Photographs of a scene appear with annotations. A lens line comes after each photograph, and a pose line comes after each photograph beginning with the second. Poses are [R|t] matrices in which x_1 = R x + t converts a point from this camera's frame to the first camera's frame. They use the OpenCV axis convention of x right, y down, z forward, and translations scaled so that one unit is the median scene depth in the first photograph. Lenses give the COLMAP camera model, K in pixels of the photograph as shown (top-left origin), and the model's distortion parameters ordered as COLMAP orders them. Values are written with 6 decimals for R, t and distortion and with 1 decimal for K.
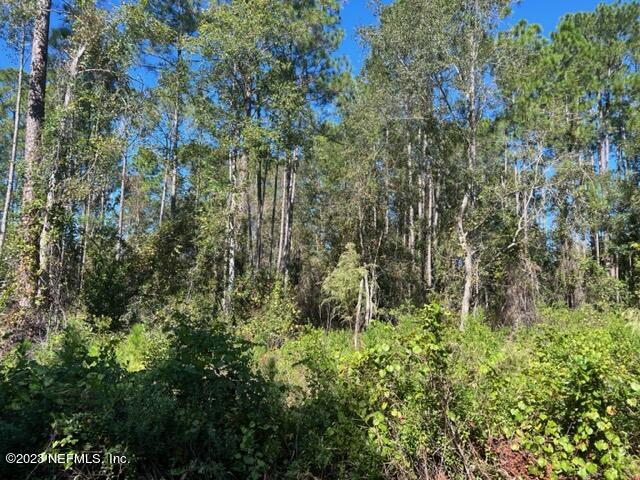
lens RADIAL K [[480.3, 0, 327.1], [0, 480.3, 250.5], [0, 0, 1]] dist [0.073378, -0.096777]
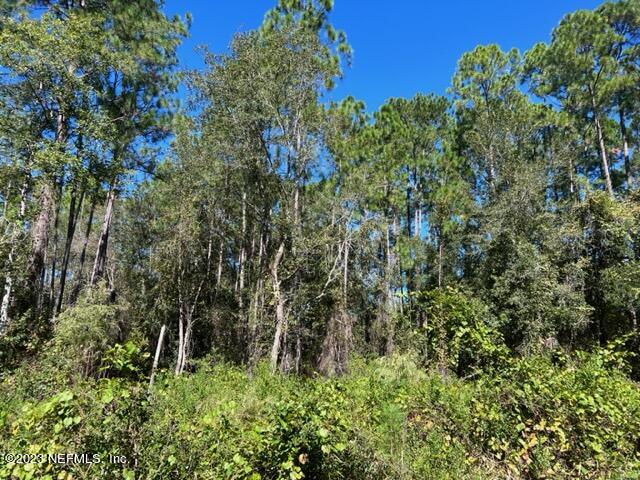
lens RADIAL K [[480.8, 0, 320.0], [0, 480.8, 240.0], [0, 0, 1]] dist [0.072012, -0.095648]
pose [[0.953696, 0.081137, 0.289622, 0.084308], [-0.044724, 0.990477, -0.130209, 0.006135], [-0.297428, 0.111226, 0.948243, 0.006722]]
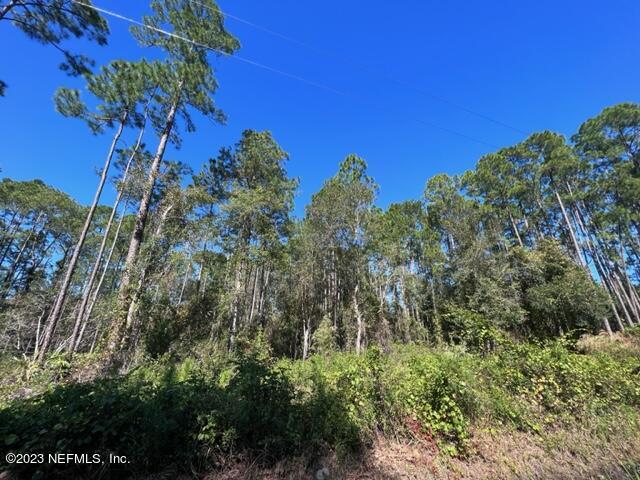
lens RADIAL K [[257.6, 0, 320.0], [0, 257.6, 240.0], [0, 0, 1]] dist [-0.002398, -0.000414]
pose [[0.983044, 0.055500, 0.174771, -0.077886], [-0.007168, 0.964000, -0.265805, -0.013096], [-0.183231, 0.260046, 0.948052, -0.056925]]
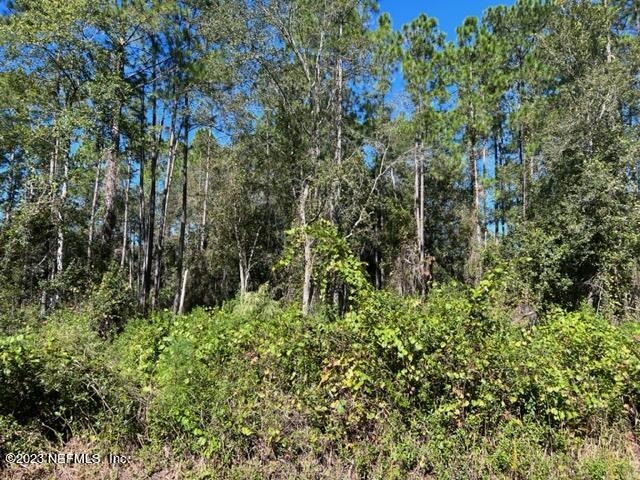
lens RADIAL K [[480.8, 0, 320.0], [0, 480.8, 240.0], [0, 0, 1]] dist [0.072012, -0.095648]
pose [[0.999947, -0.001958, 0.010147, 0.374063], [0.002017, 0.999981, -0.005800, 0.005806], [-0.010135, 0.005820, 0.999932, -0.020990]]
